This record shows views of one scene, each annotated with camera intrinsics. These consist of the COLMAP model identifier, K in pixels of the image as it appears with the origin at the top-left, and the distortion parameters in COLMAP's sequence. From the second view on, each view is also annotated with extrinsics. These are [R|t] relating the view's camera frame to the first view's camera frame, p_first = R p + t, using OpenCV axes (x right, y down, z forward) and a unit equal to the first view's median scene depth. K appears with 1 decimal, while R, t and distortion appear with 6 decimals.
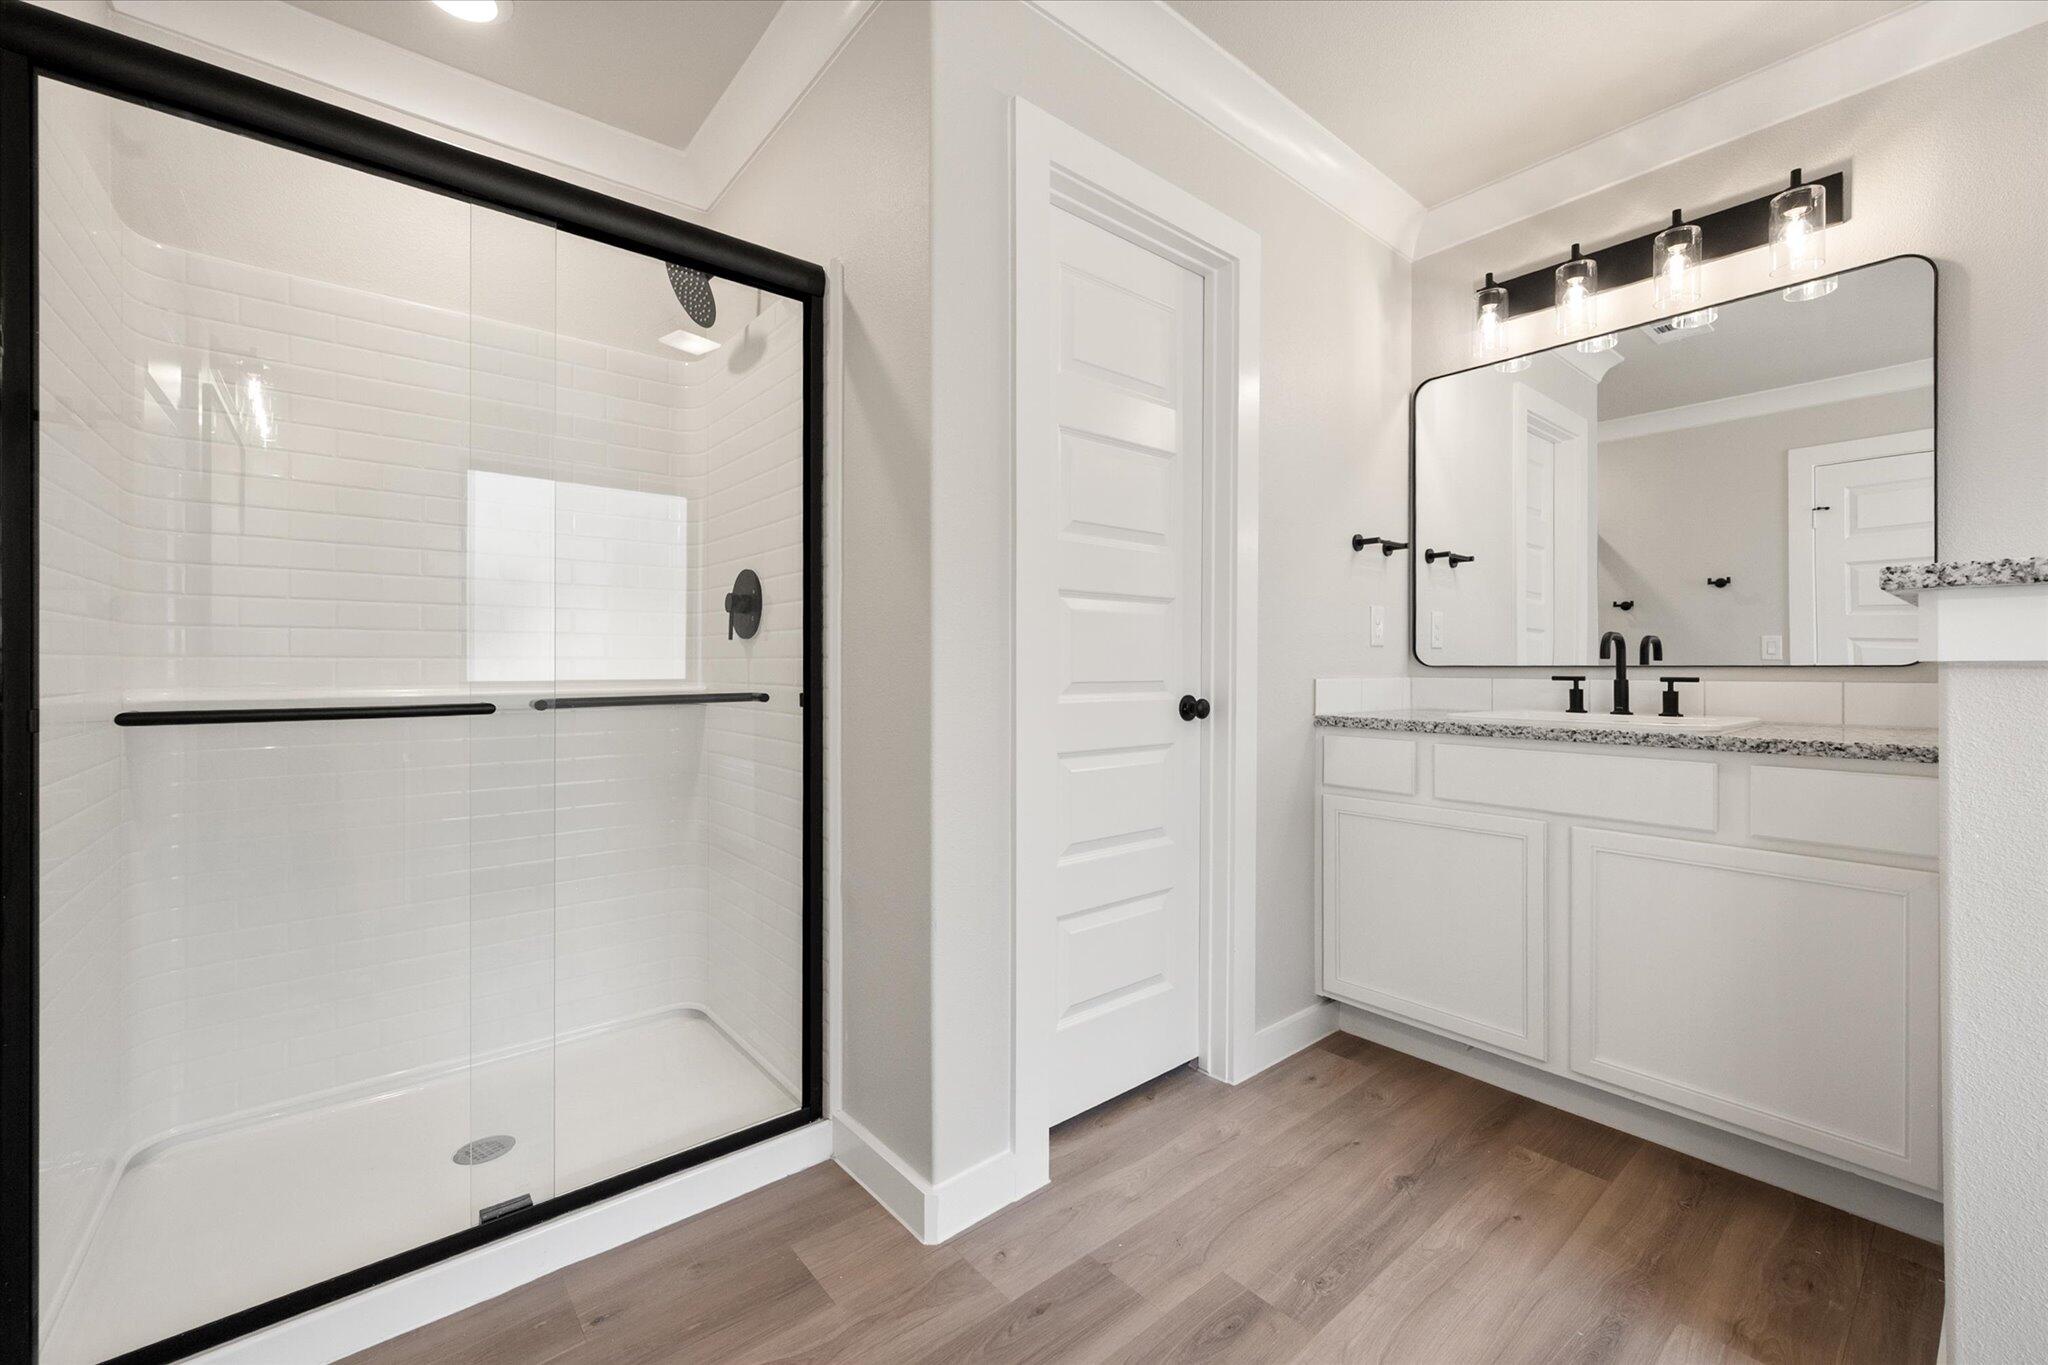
lens RADIAL K [[826.7, 0, 1022.5], [0, 826.7, 662.3], [0, 0, 1]] dist [0.000248, -0.001034]
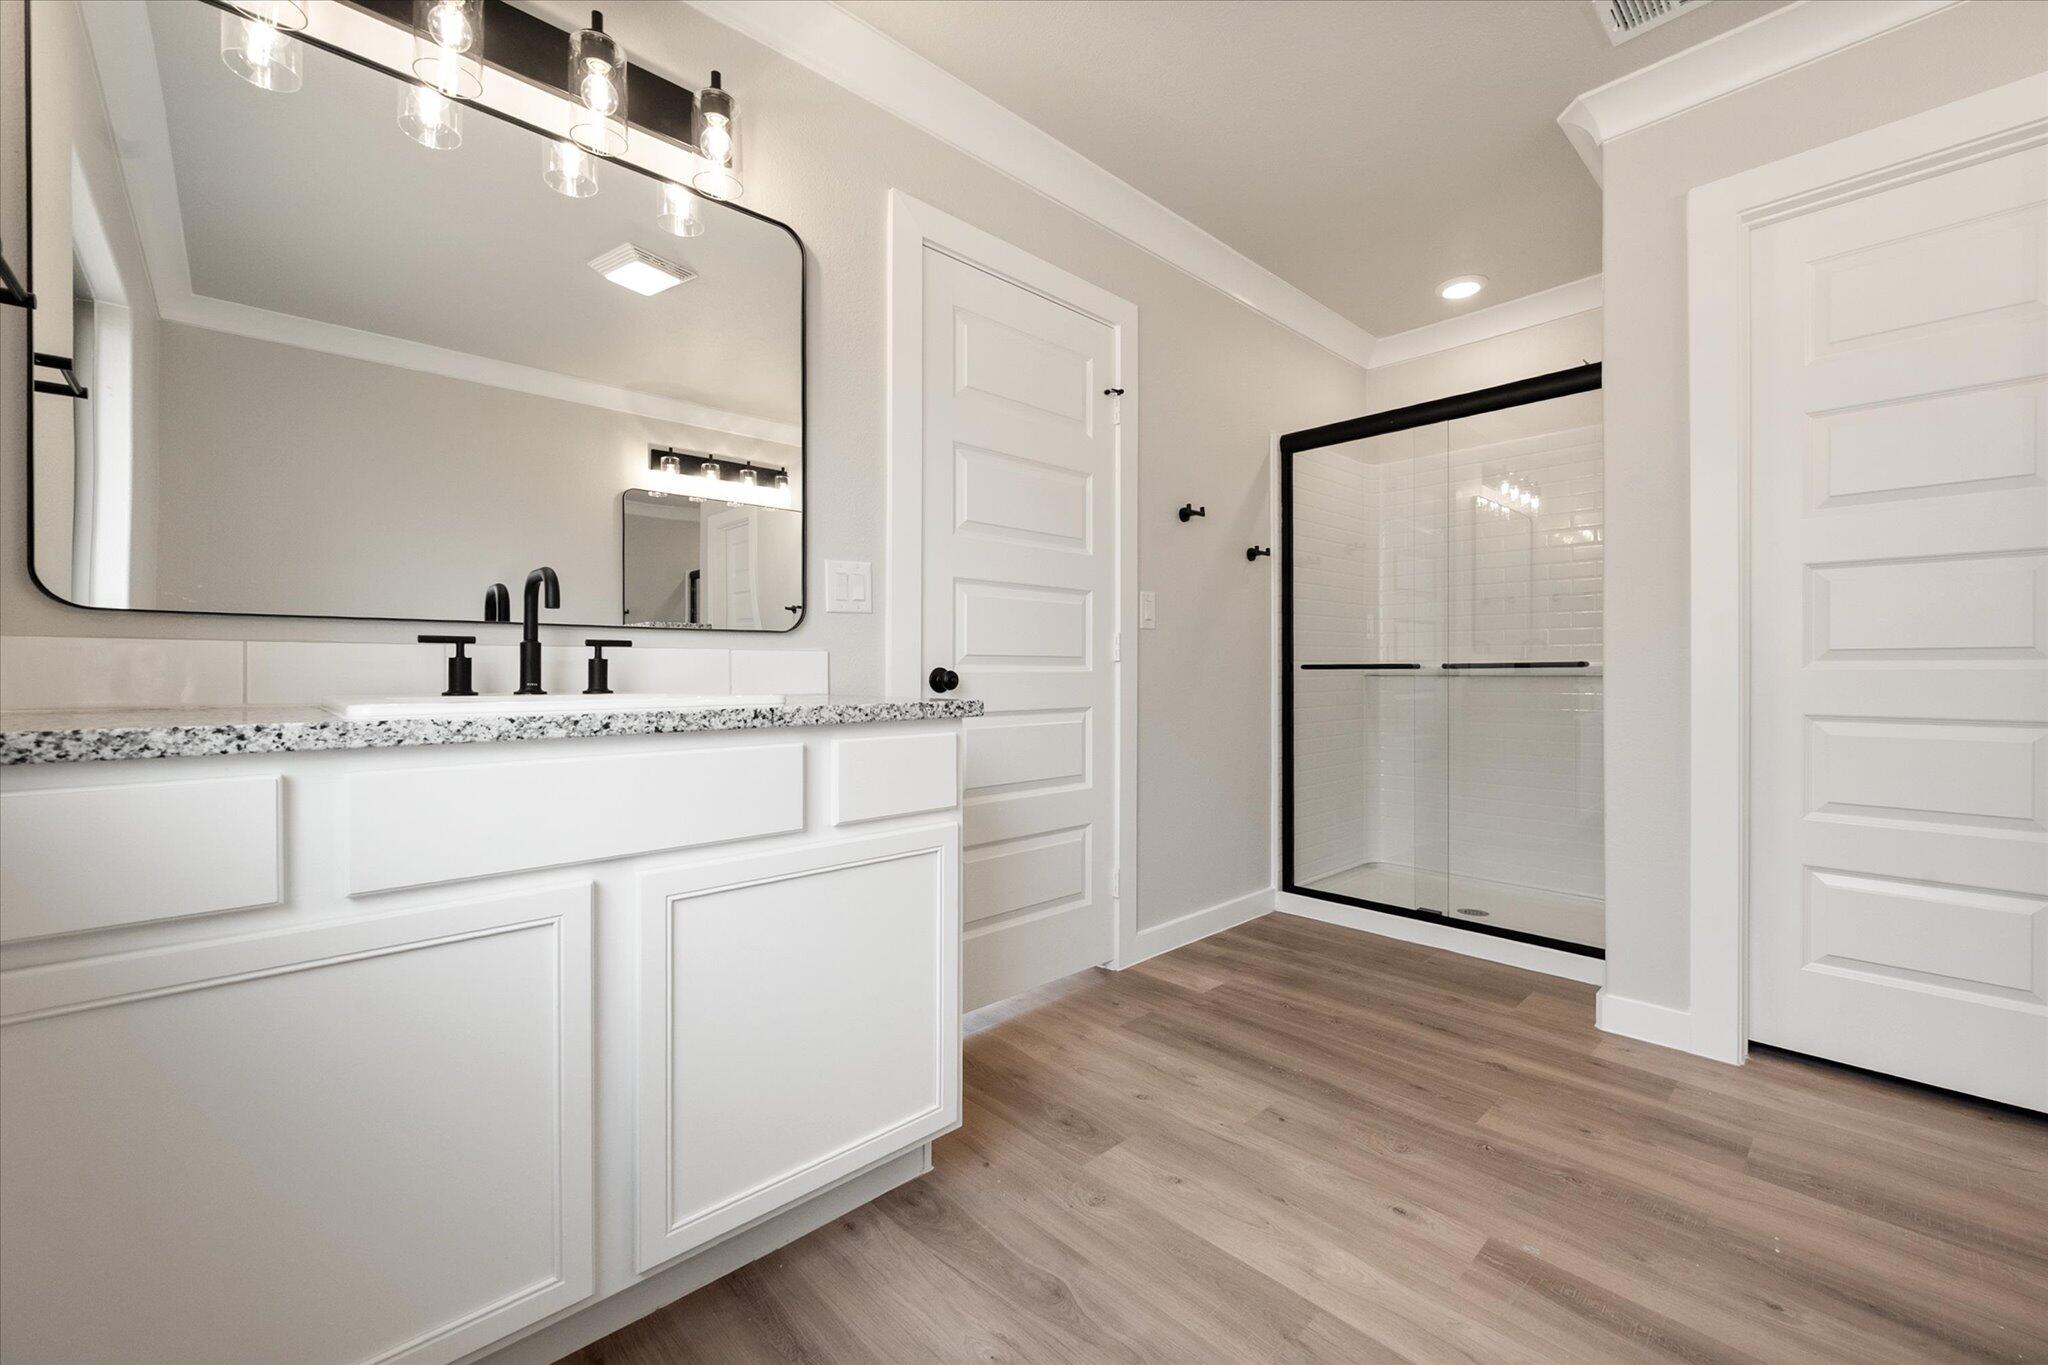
lens RADIAL K [[826.7, 0, 1023.0], [0, 826.7, 674.4], [0, 0, 1]] dist [0.000248, -0.001034]
pose [[0.057784, 0.006567, -0.998308, 0.946792], [0.006805, 0.999953, 0.006972, 0.036786], [0.998306, -0.007196, 0.057736, -0.081760]]
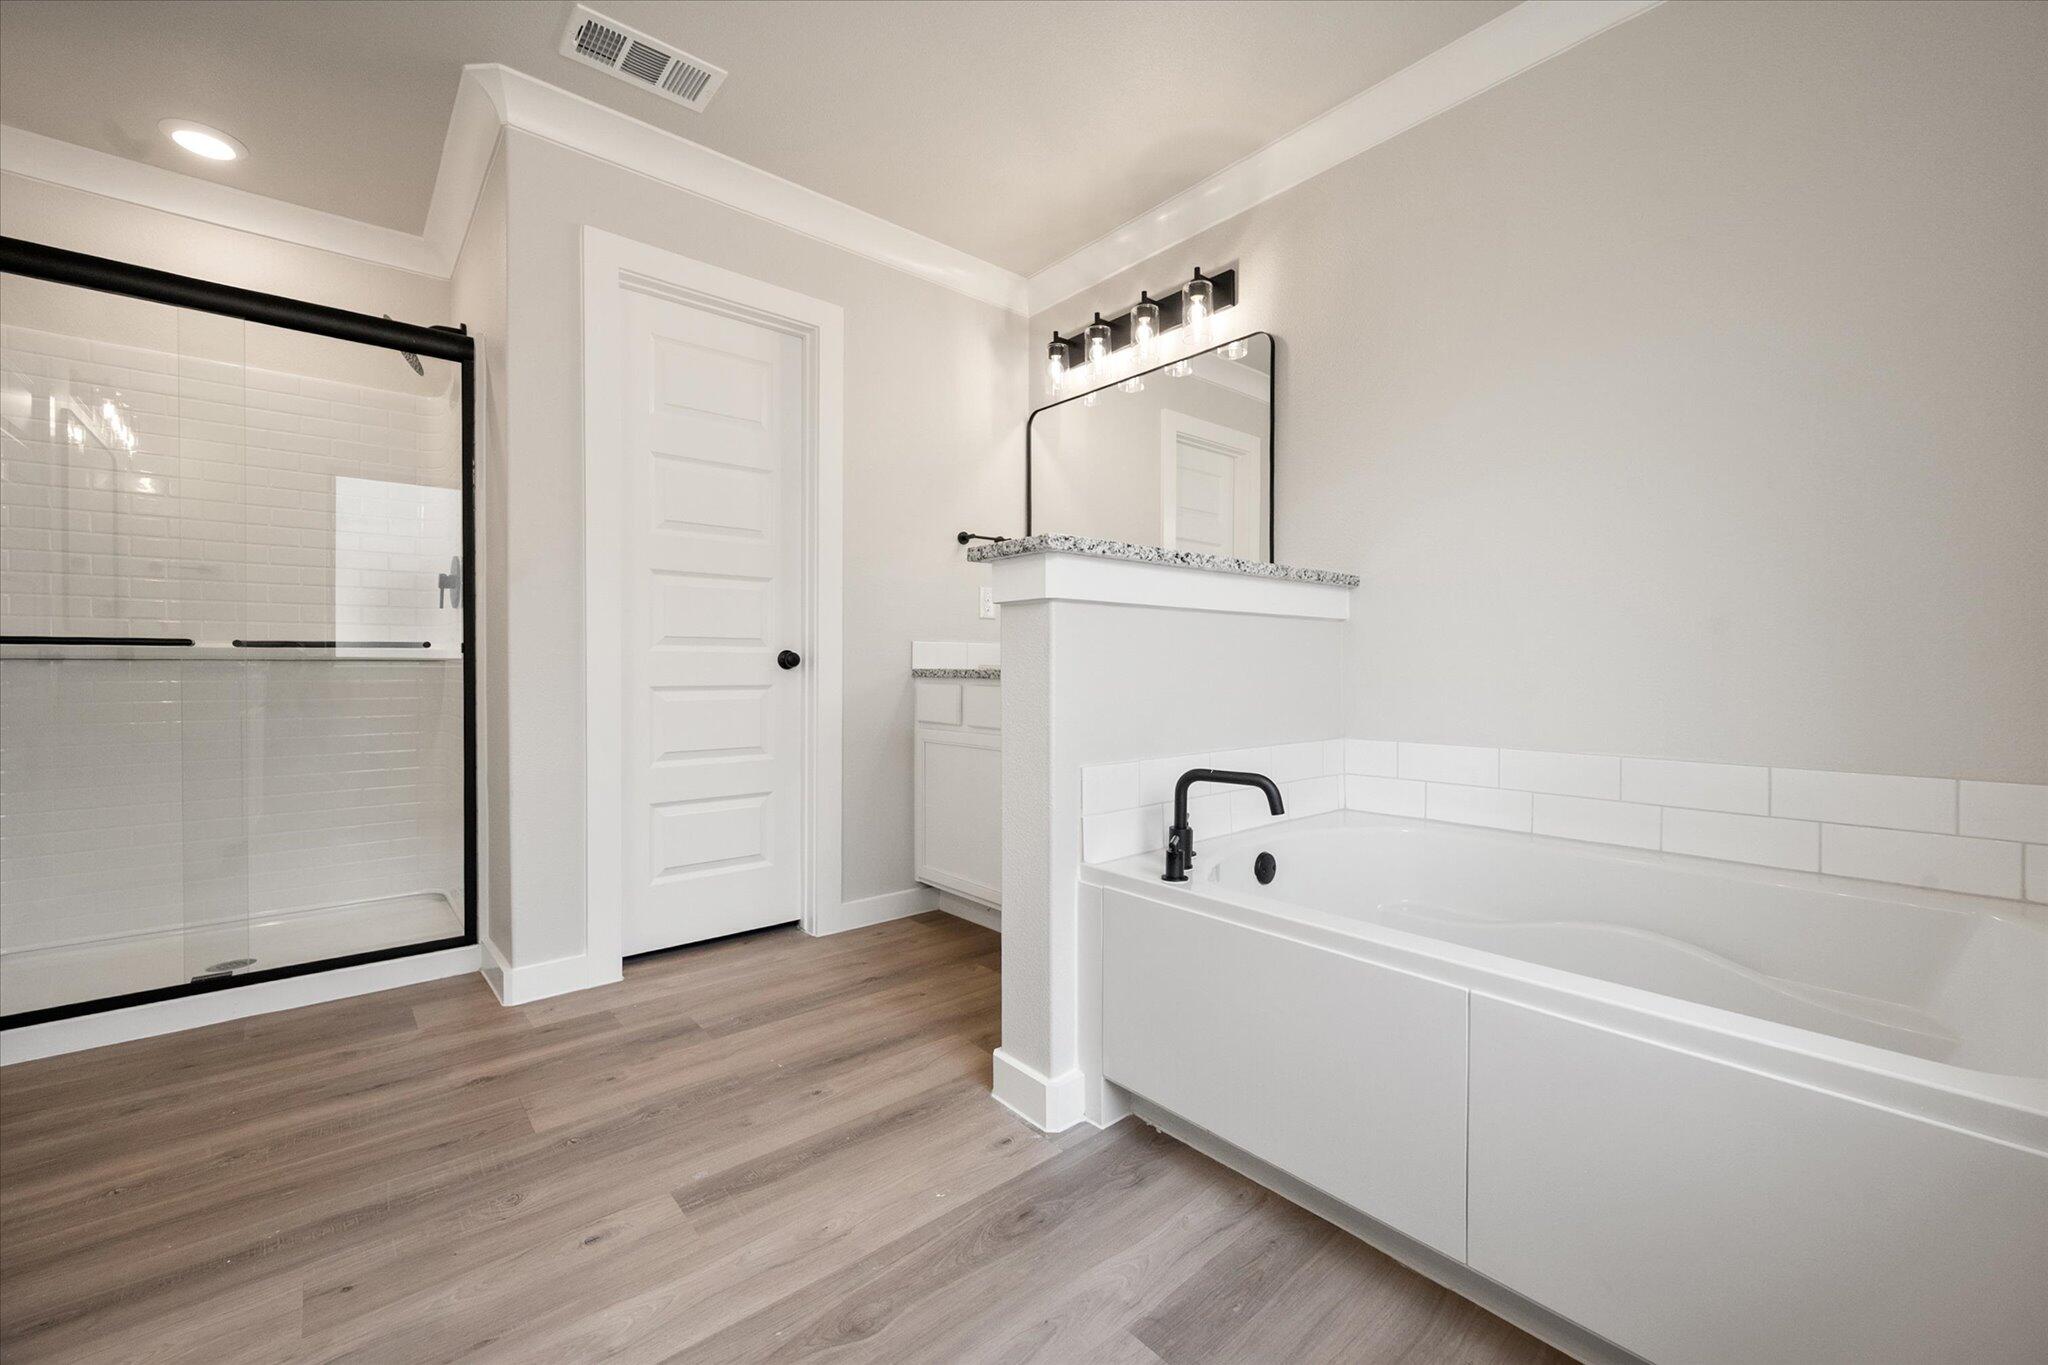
lens RADIAL K [[826.7, 0, 1025.3], [0, 826.7, 673.3], [0, 0, 1]] dist [0.000248, -0.001034]
pose [[0.999869, 0.001206, 0.016159, 0.576688], [-0.001406, 0.999923, 0.012356, 0.060944], [-0.016142, -0.012377, 0.999793, -0.360581]]
